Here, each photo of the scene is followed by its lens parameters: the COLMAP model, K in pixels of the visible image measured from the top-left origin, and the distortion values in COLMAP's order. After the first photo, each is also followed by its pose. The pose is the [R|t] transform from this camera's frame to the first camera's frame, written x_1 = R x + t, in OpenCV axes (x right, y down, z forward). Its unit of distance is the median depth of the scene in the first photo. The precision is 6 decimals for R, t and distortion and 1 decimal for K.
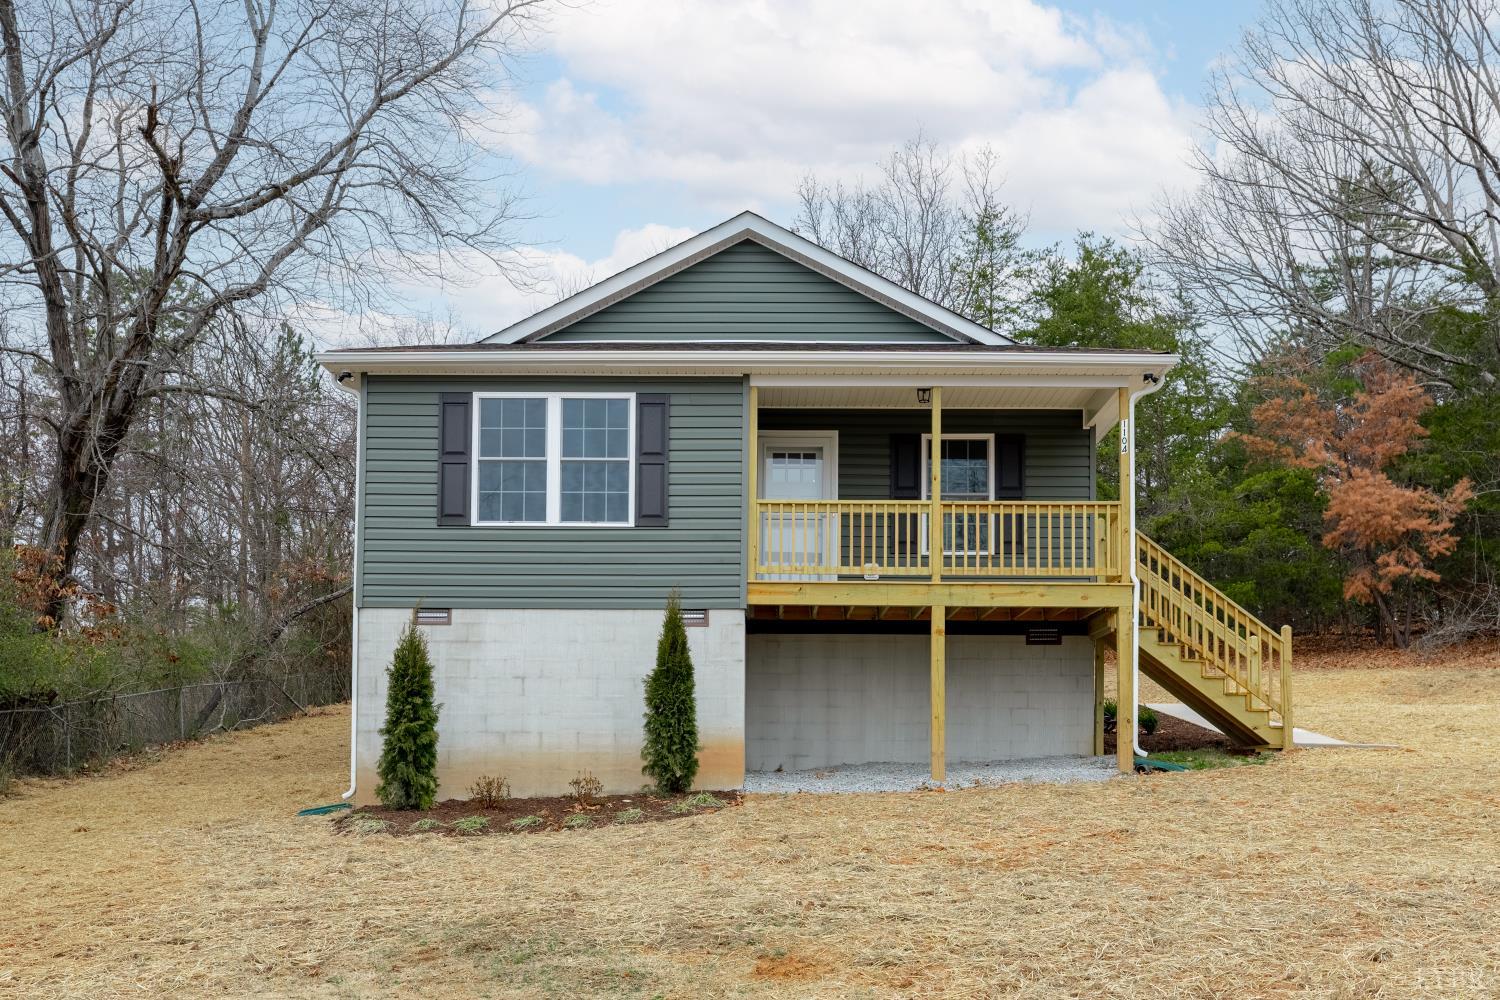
lens RADIAL K [[1456.5, 0, 724.0], [0, 1456.5, 561.2], [0, 0, 1]] dist [0.009009, 0.000000]
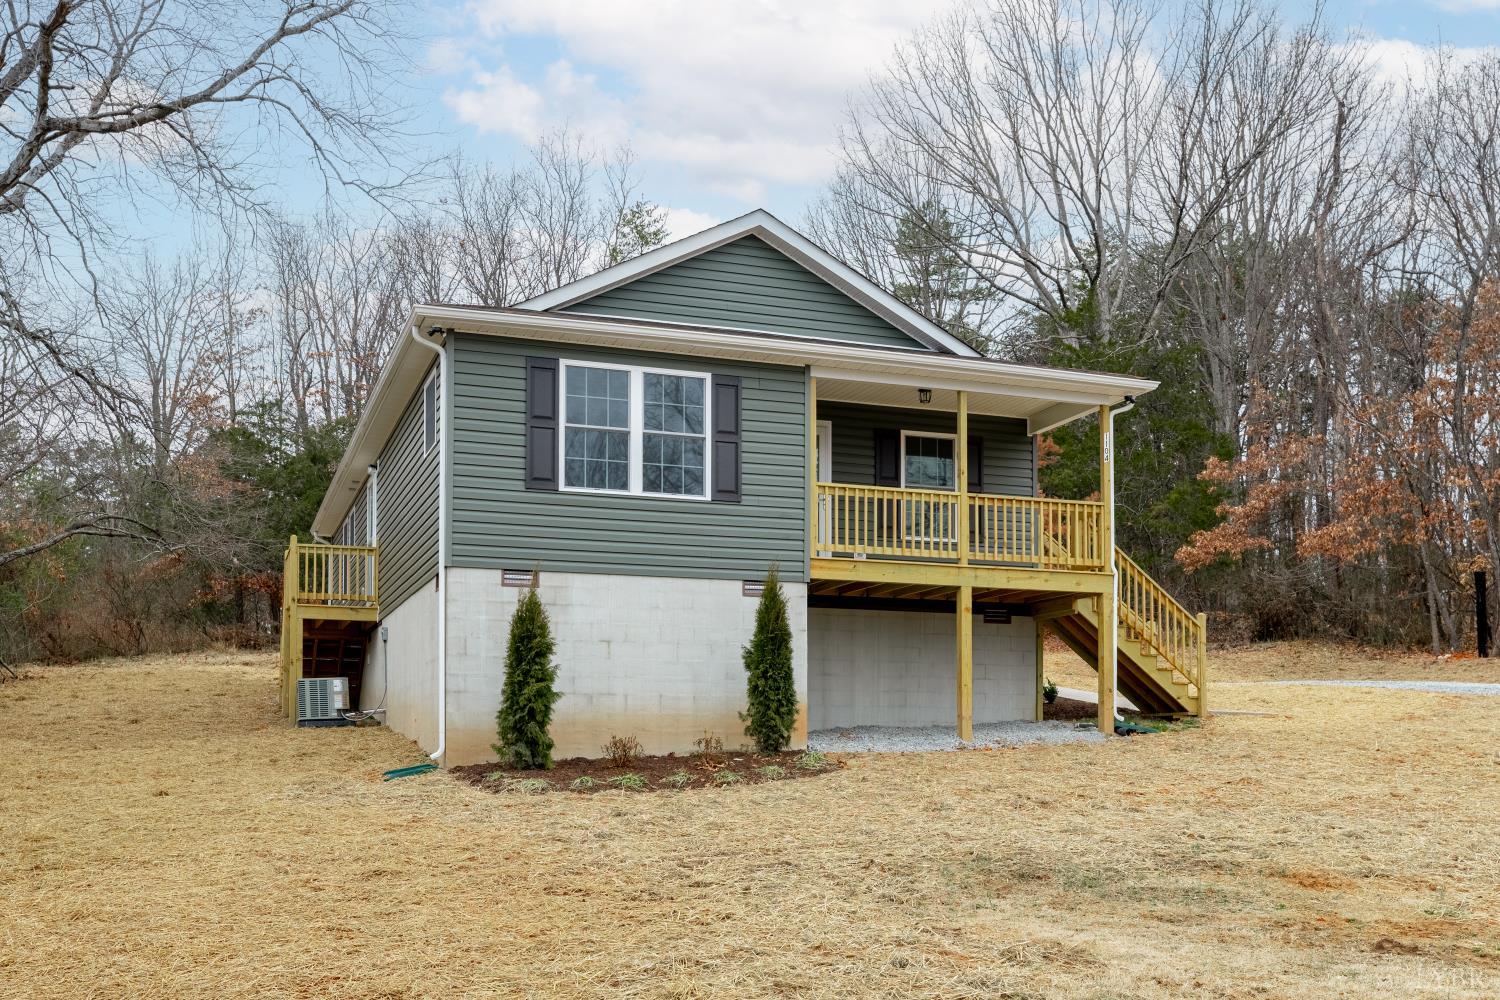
lens RADIAL K [[1456.5, 0, 705.2], [0, 1456.5, 548.6], [0, 0, 1]] dist [0.009009, 0.000000]
pose [[0.938875, 0.044929, 0.341313, -0.419814], [-0.047052, 0.998890, -0.002061, 0.013209], [-0.341027, -0.014125, 0.939947, 0.011855]]
